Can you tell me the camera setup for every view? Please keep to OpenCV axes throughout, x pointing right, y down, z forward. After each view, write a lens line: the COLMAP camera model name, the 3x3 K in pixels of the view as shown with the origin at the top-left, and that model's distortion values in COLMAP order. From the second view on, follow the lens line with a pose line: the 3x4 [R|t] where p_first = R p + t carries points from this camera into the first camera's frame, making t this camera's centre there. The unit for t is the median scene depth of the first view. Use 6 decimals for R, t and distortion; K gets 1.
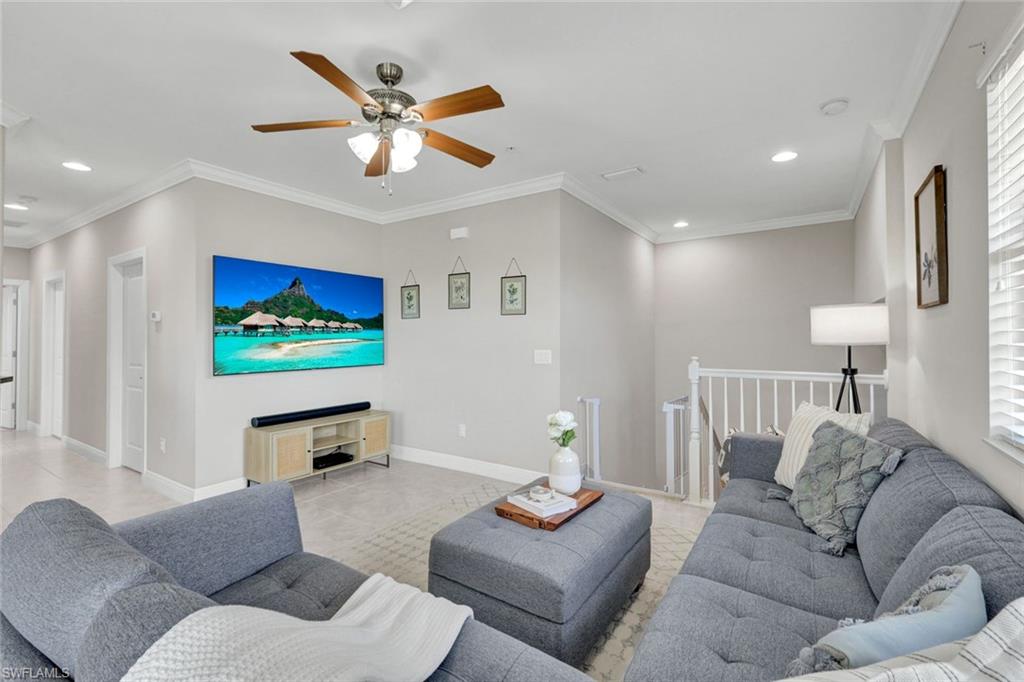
lens RADIAL K [[449.3, 0, 526.4], [0, 449.3, 333.8], [0, 0, 1]] dist [0.001269, -0.000052]
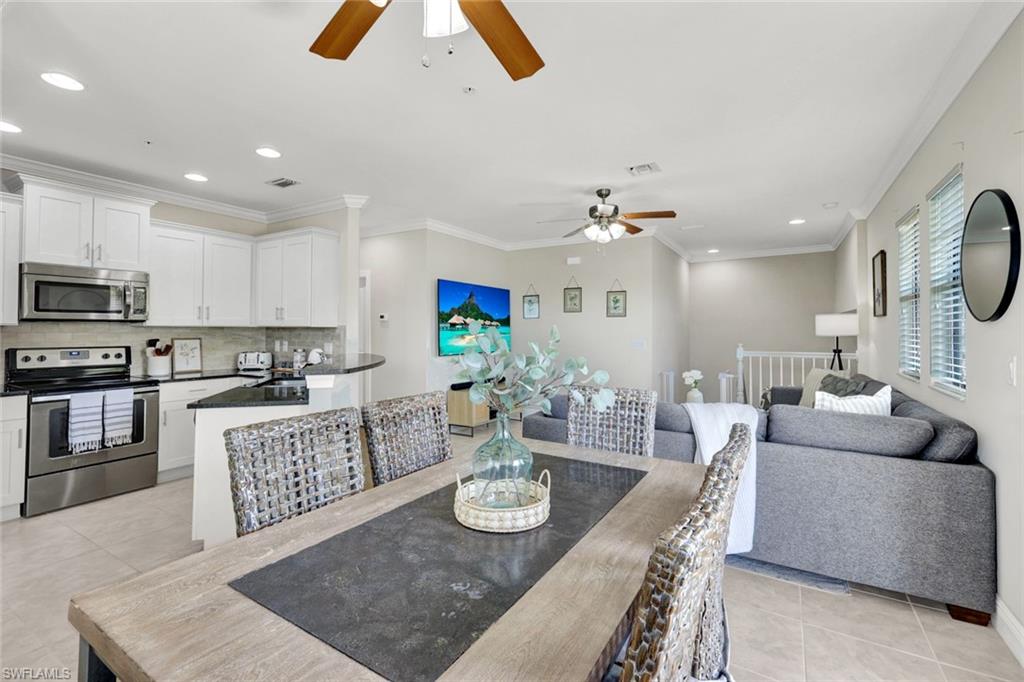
lens RADIAL K [[448.8, 0, 518.5], [0, 448.8, 329.4], [0, 0, 1]] dist [-0.001112, -0.000219]
pose [[0.999508, 0.002241, 0.031282, -0.410034], [-0.002271, 0.999997, 0.000938, -0.000959], [-0.031280, -0.001008, 0.999510, -0.503300]]
